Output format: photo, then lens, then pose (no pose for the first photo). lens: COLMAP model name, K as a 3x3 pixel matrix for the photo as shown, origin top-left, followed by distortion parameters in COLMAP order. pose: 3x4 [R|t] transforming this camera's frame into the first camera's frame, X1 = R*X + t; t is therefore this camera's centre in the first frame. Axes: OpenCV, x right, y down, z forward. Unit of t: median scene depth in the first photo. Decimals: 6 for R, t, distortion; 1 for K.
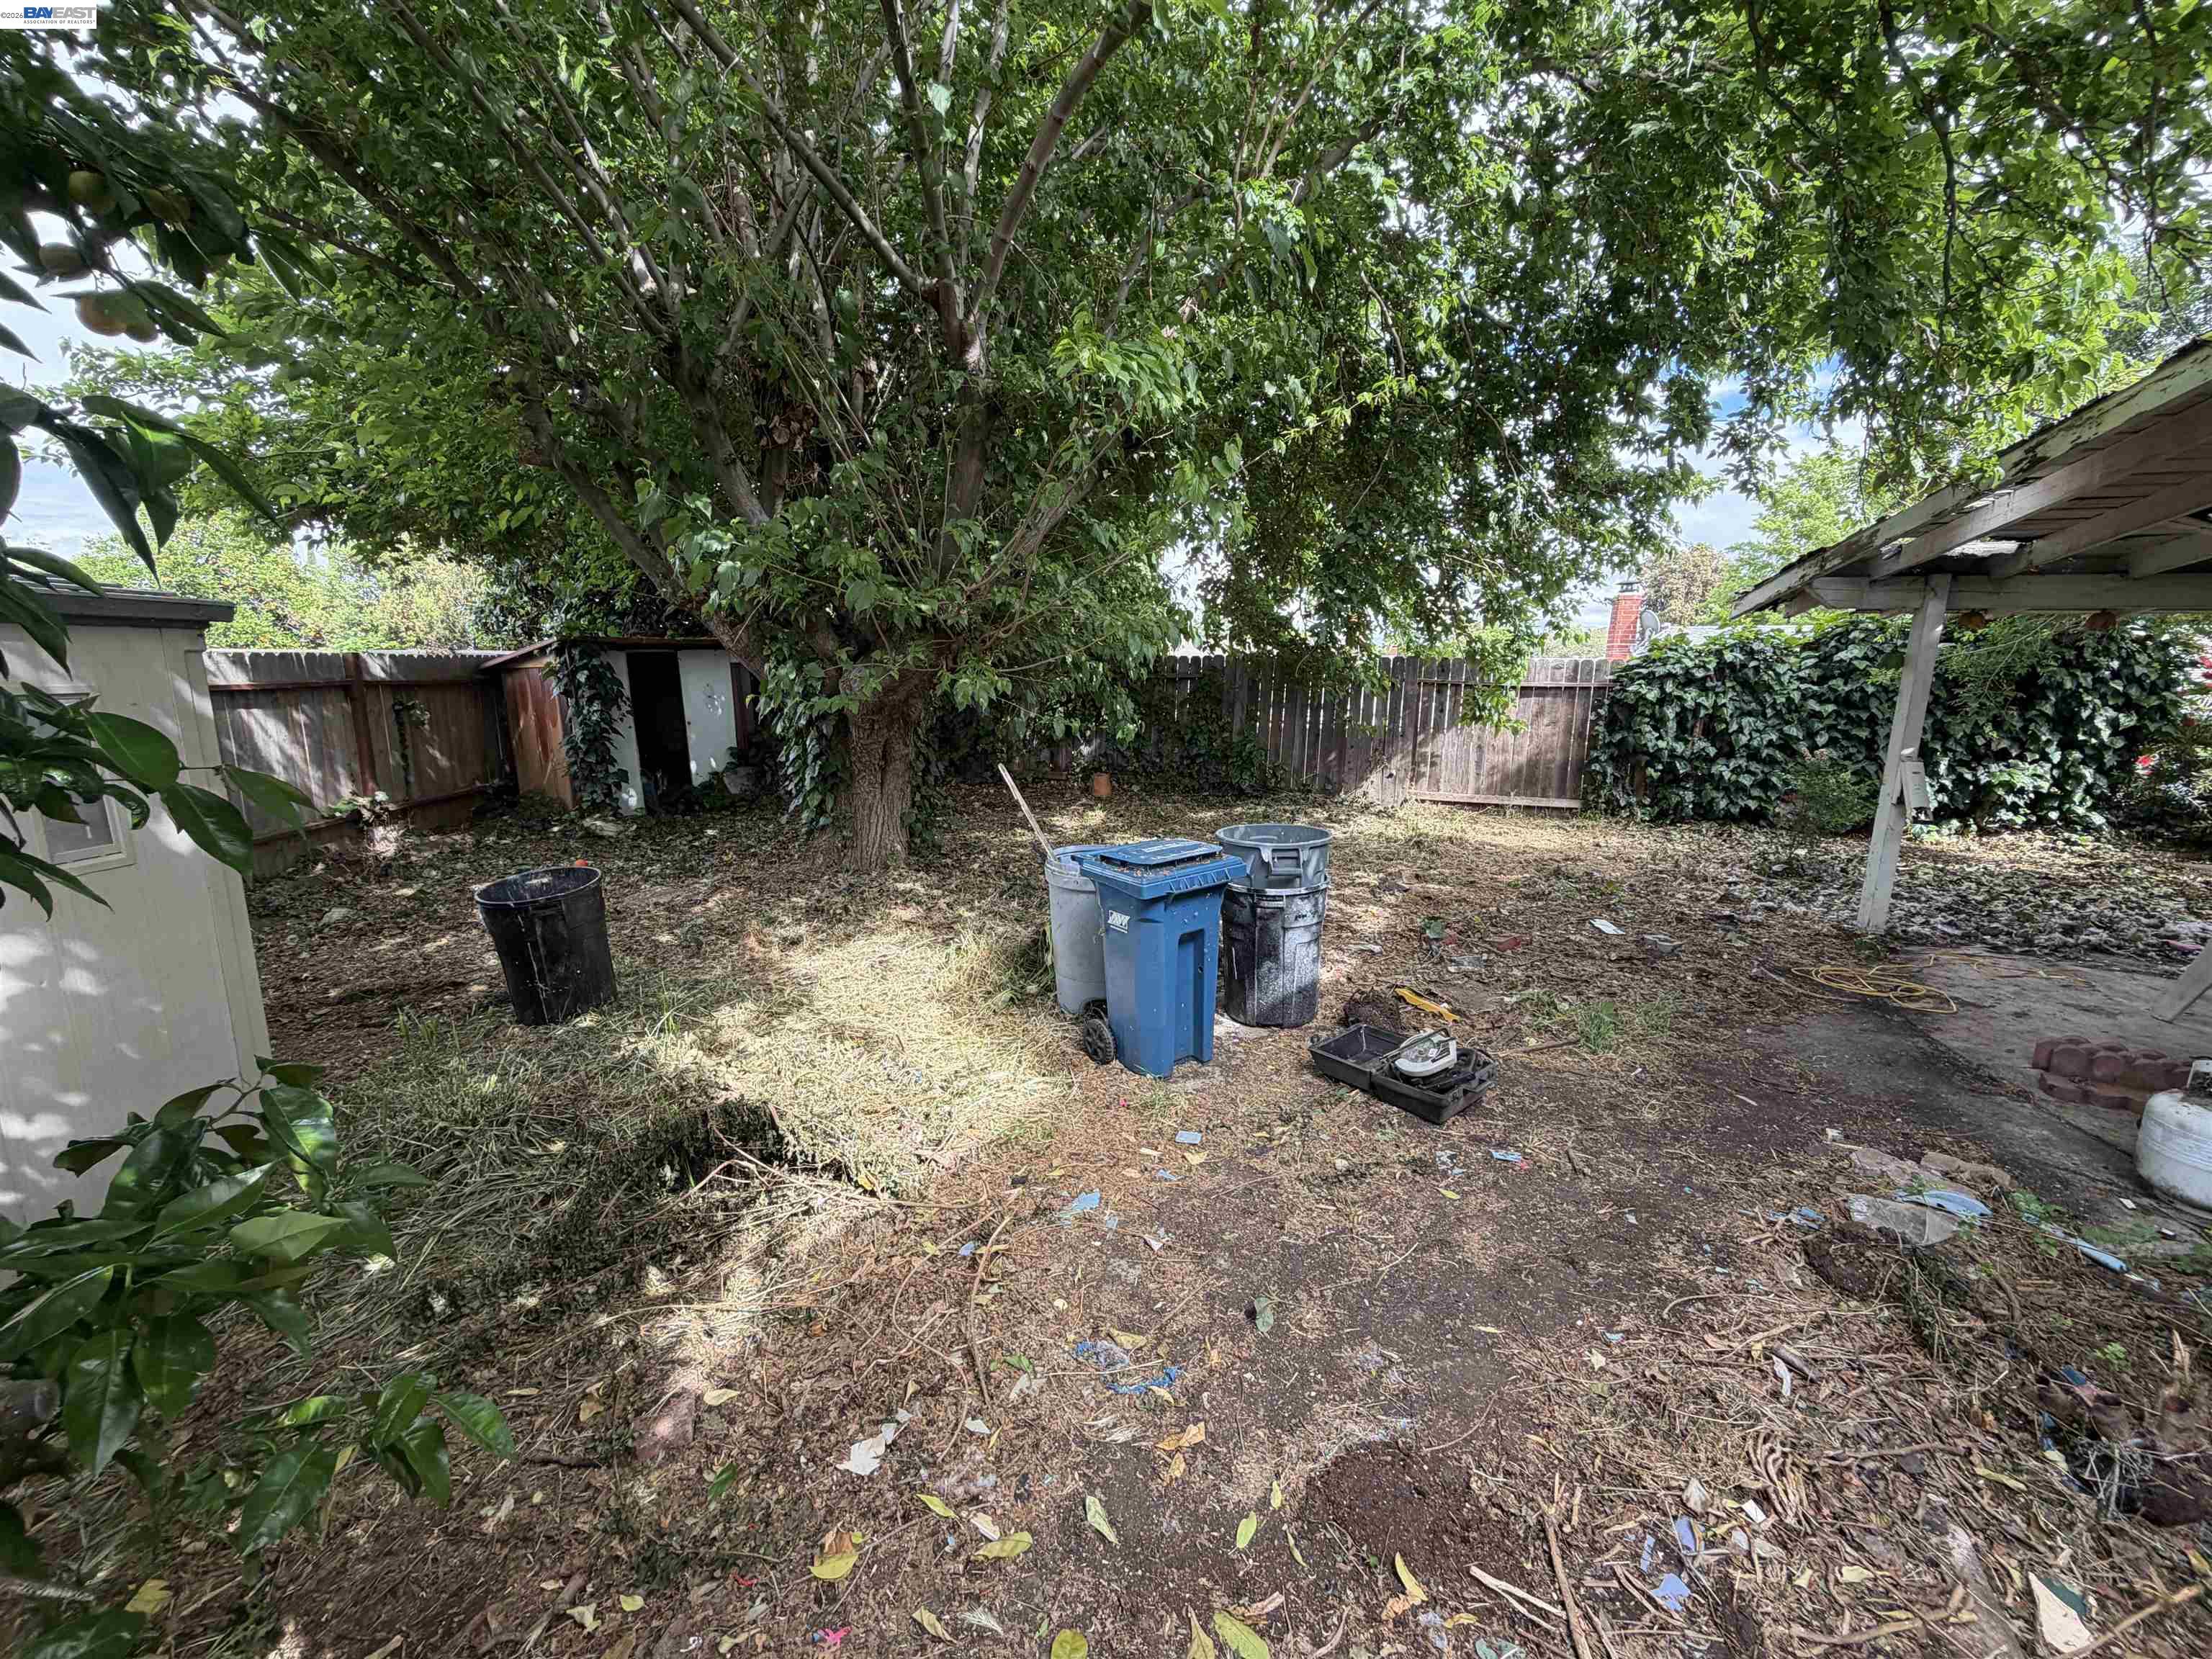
lens RADIAL K [[879.0, 0, 1106.0], [0, 879.0, 837.3], [0, 0, 1]] dist [-0.000448, 0.000475]
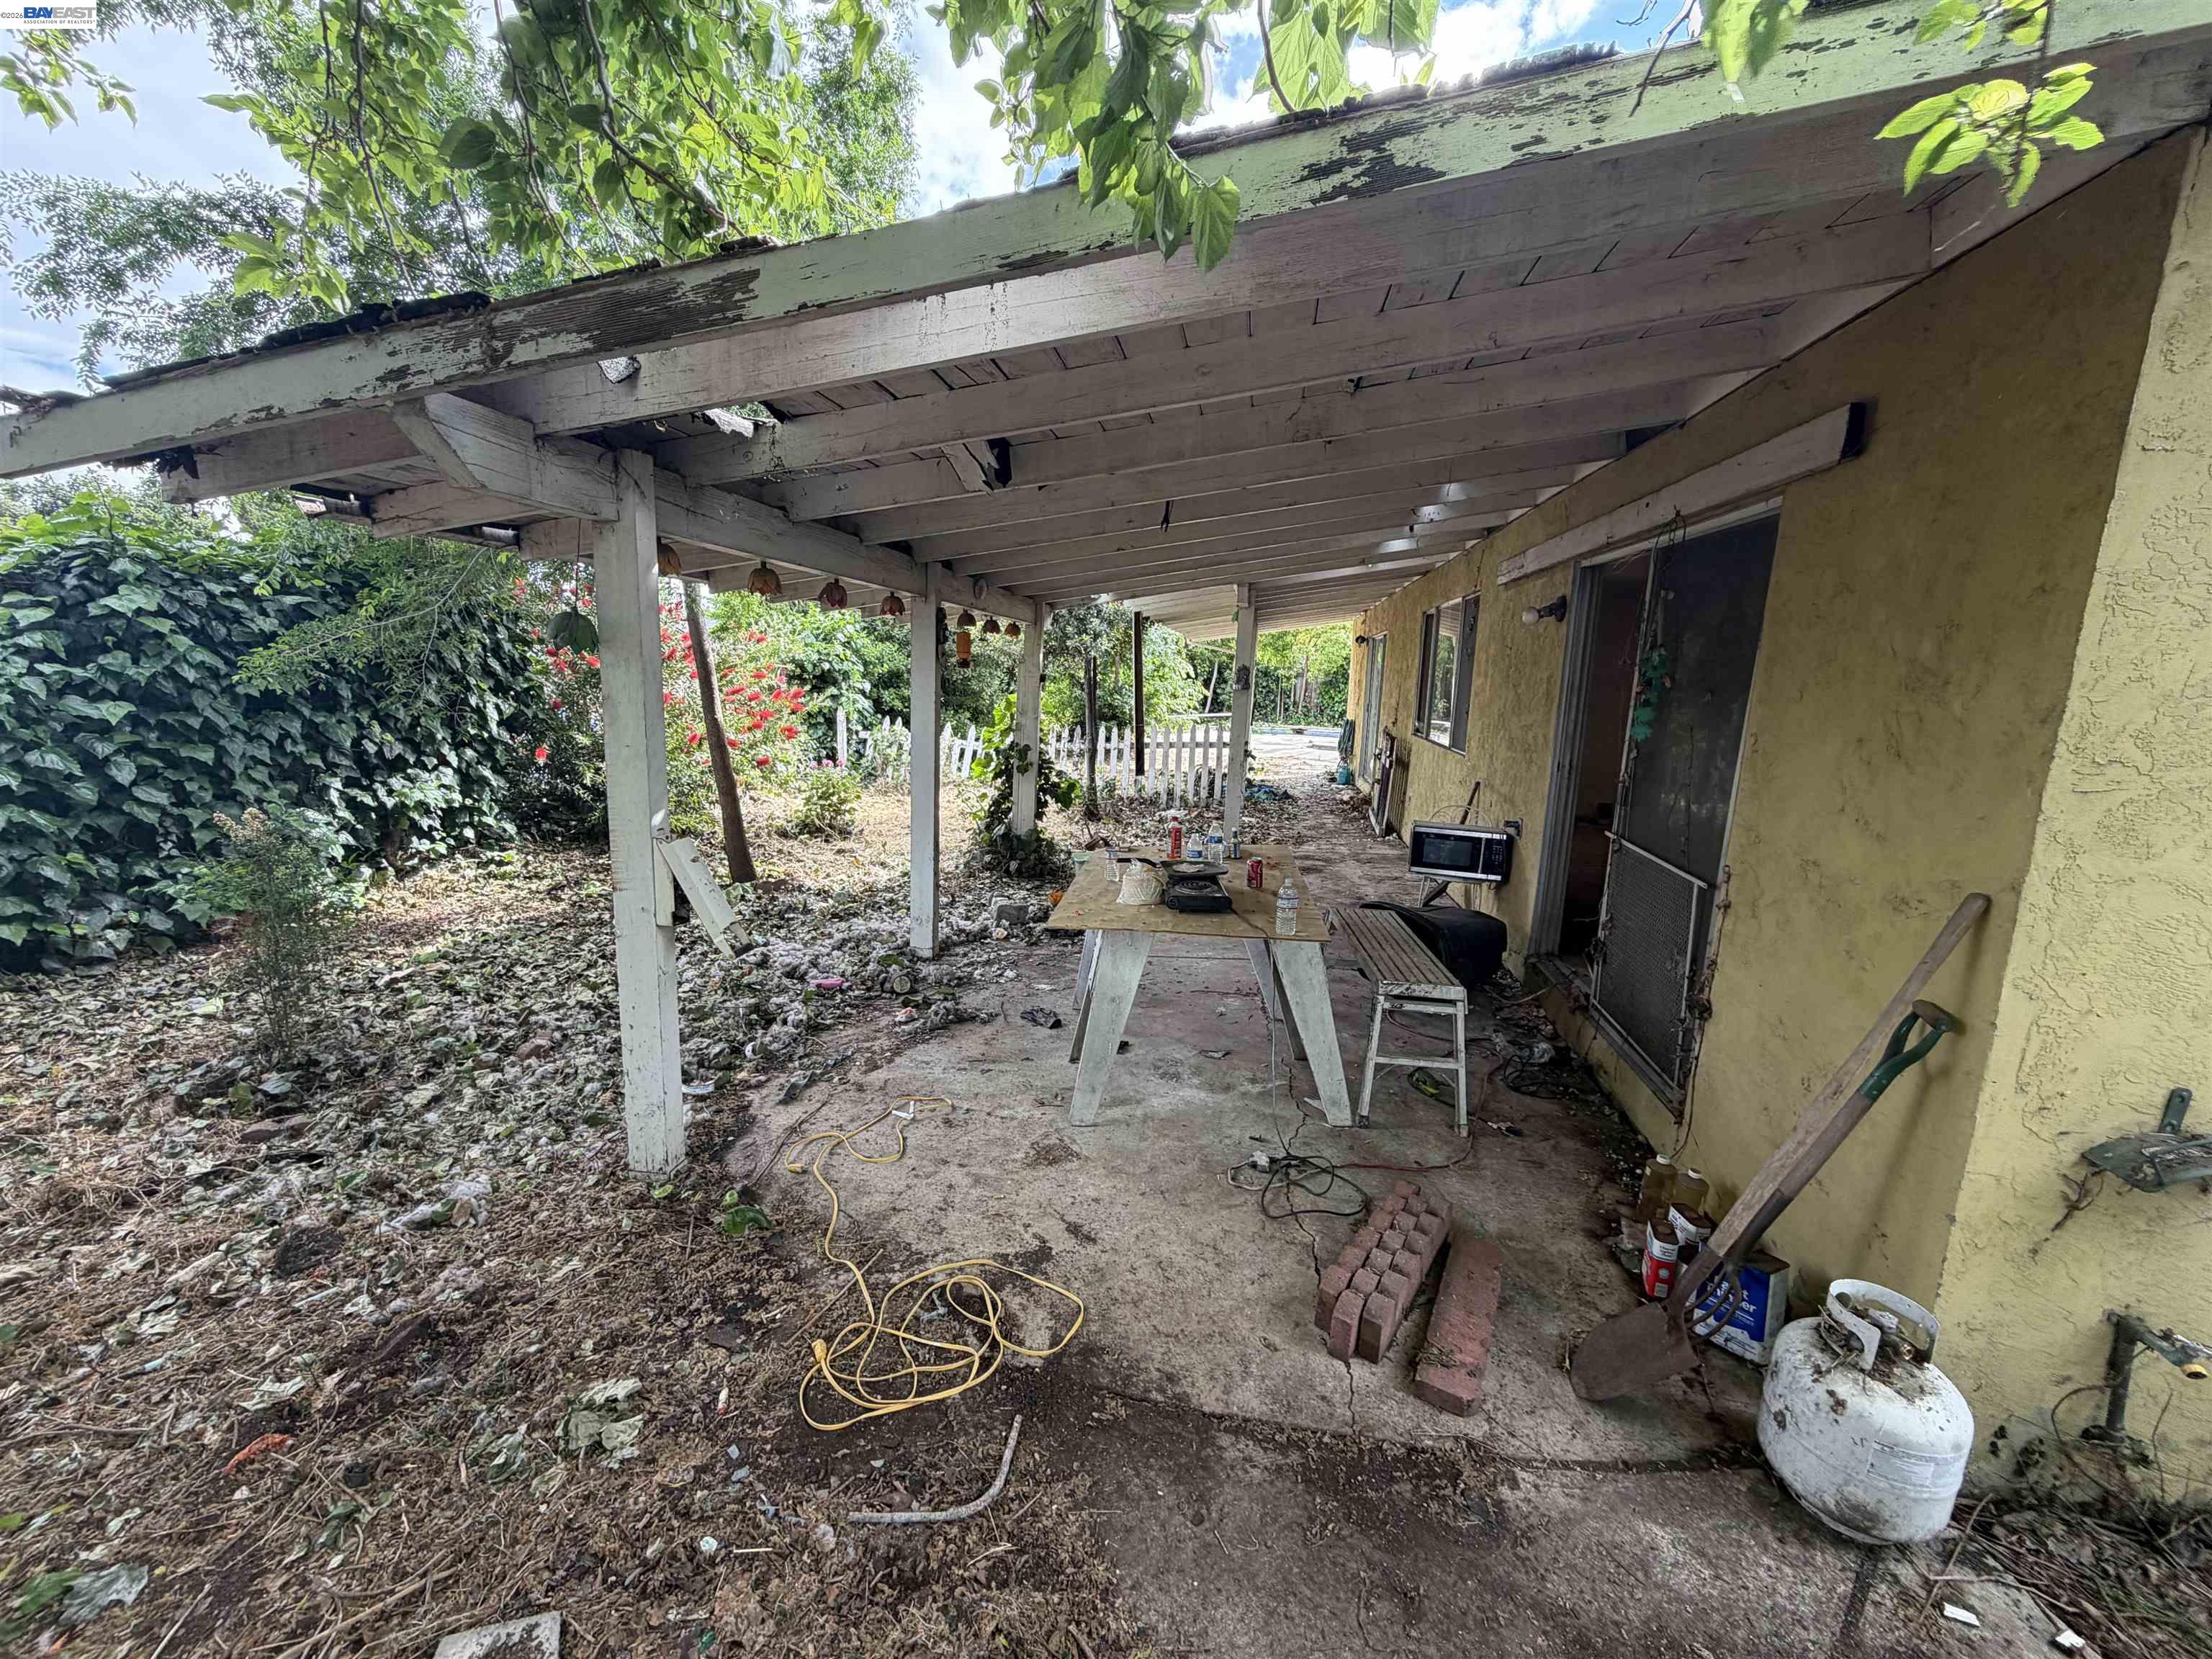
lens RADIAL K [[879.0, 0, 1107.2], [0, 879.0, 829.7], [0, 0, 1]] dist [-0.000448, 0.000475]
pose [[-0.121995, -0.191822, 0.973818, 0.258244], [0.155034, 0.965421, 0.209589, -0.101738], [-0.980348, 0.176543, -0.088037, 0.514778]]
